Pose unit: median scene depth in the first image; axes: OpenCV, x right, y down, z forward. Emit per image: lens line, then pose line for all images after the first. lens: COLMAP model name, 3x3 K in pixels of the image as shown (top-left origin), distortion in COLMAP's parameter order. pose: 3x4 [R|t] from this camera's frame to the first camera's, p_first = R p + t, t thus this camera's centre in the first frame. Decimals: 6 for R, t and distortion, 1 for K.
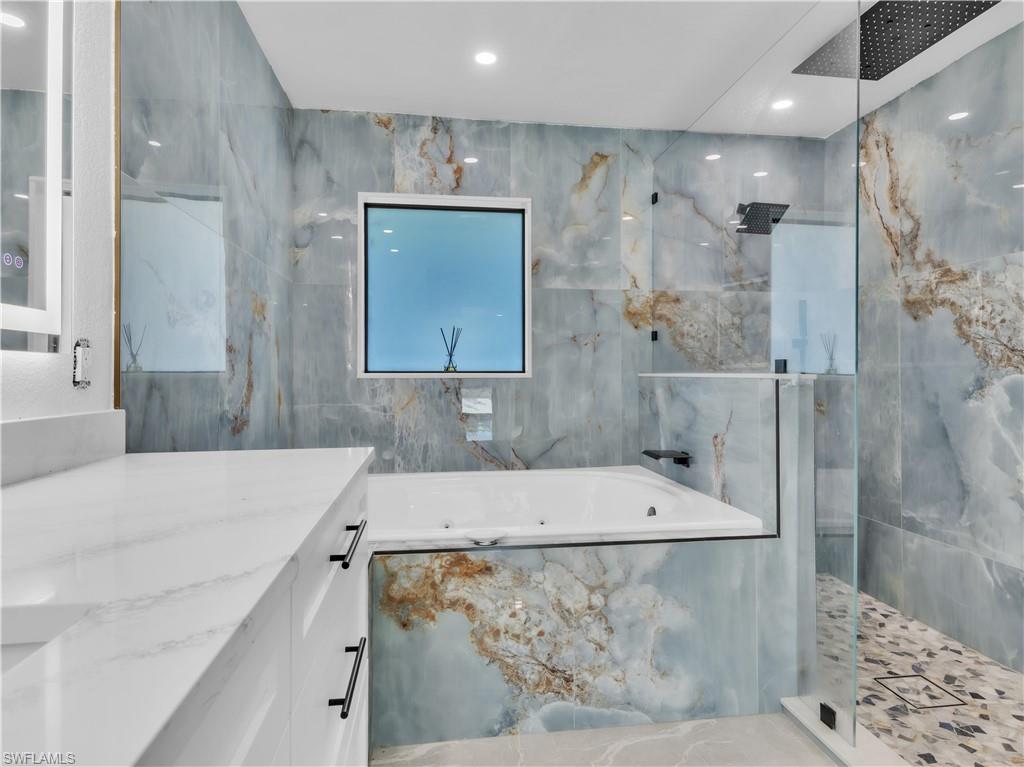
lens RADIAL K [[570.1, 0, 512.6], [0, 570.1, 374.6], [0, 0, 1]] dist [0.011858, 0.000548]
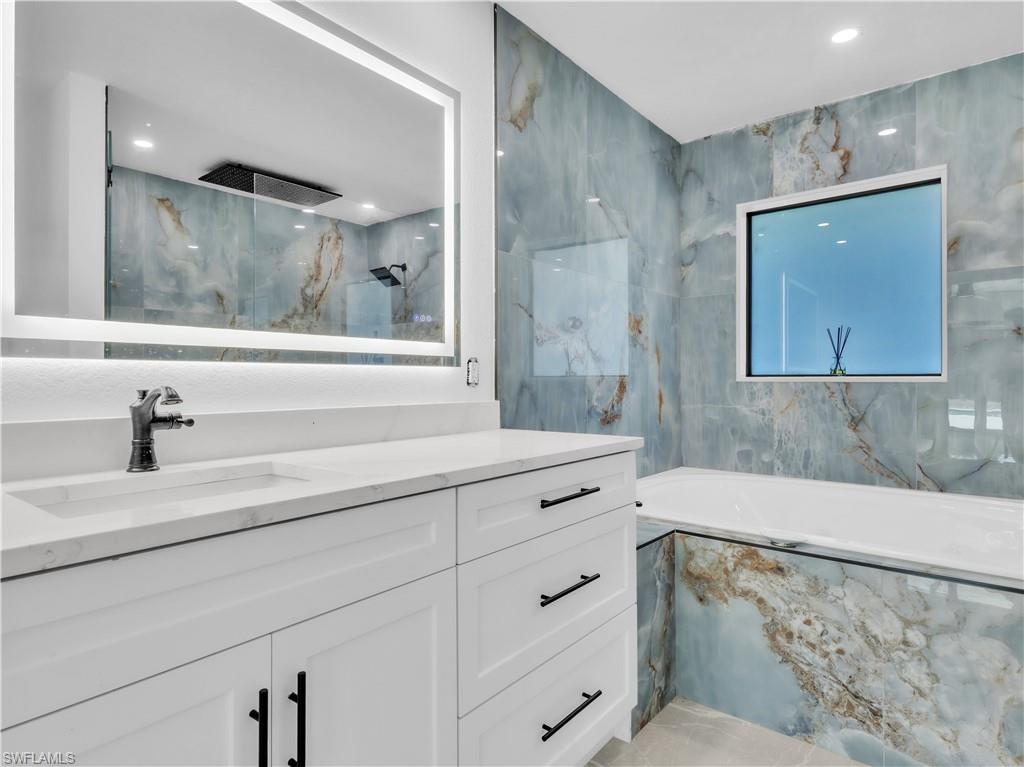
lens RADIAL K [[572.4, 0, 512.0], [0, 572.4, 383.5], [0, 0, 1]] dist [0.002438, -0.001488]
pose [[0.683100, 0.006101, -0.730299, 0.268016], [0.001620, 0.999950, 0.009869, -0.001356], [0.730323, -0.007924, 0.683056, -0.031622]]
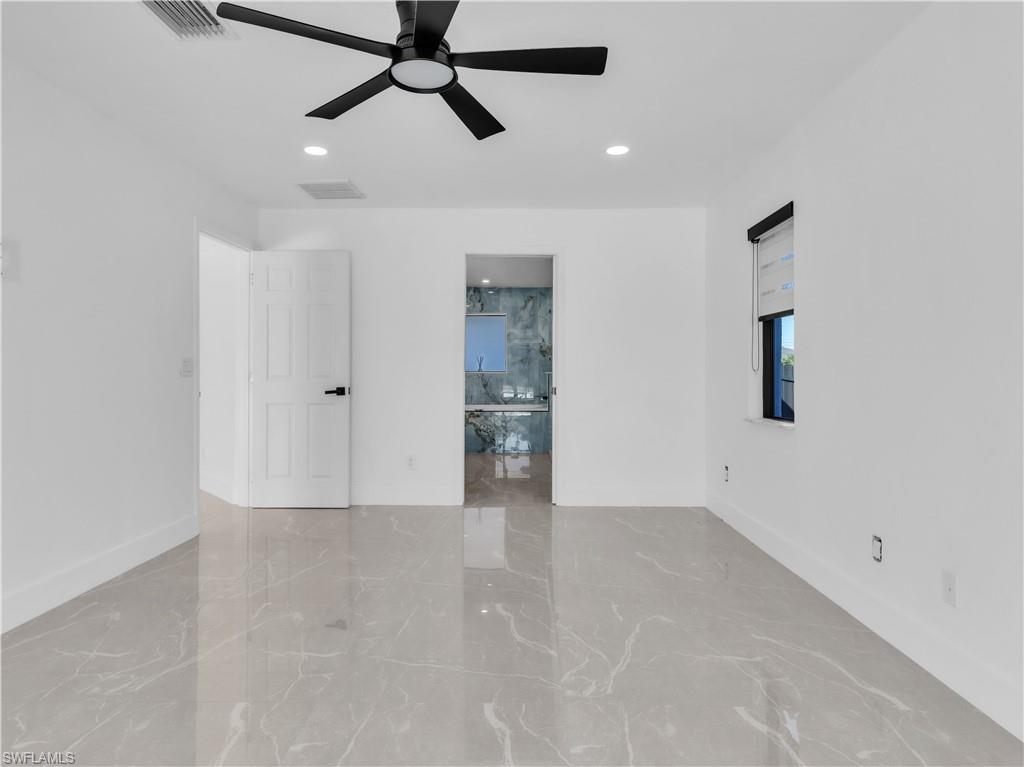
lens RADIAL K [[560.2, 0, 512.1], [0, 560.2, 379.6], [0, 0, 1]] dist [0.014617, 0.000420]
pose [[0.989445, 0.005235, -0.144815, 0.613841], [-0.003044, 0.999878, 0.015345, -0.009885], [0.144878, -0.014742, 0.989340, -2.382232]]
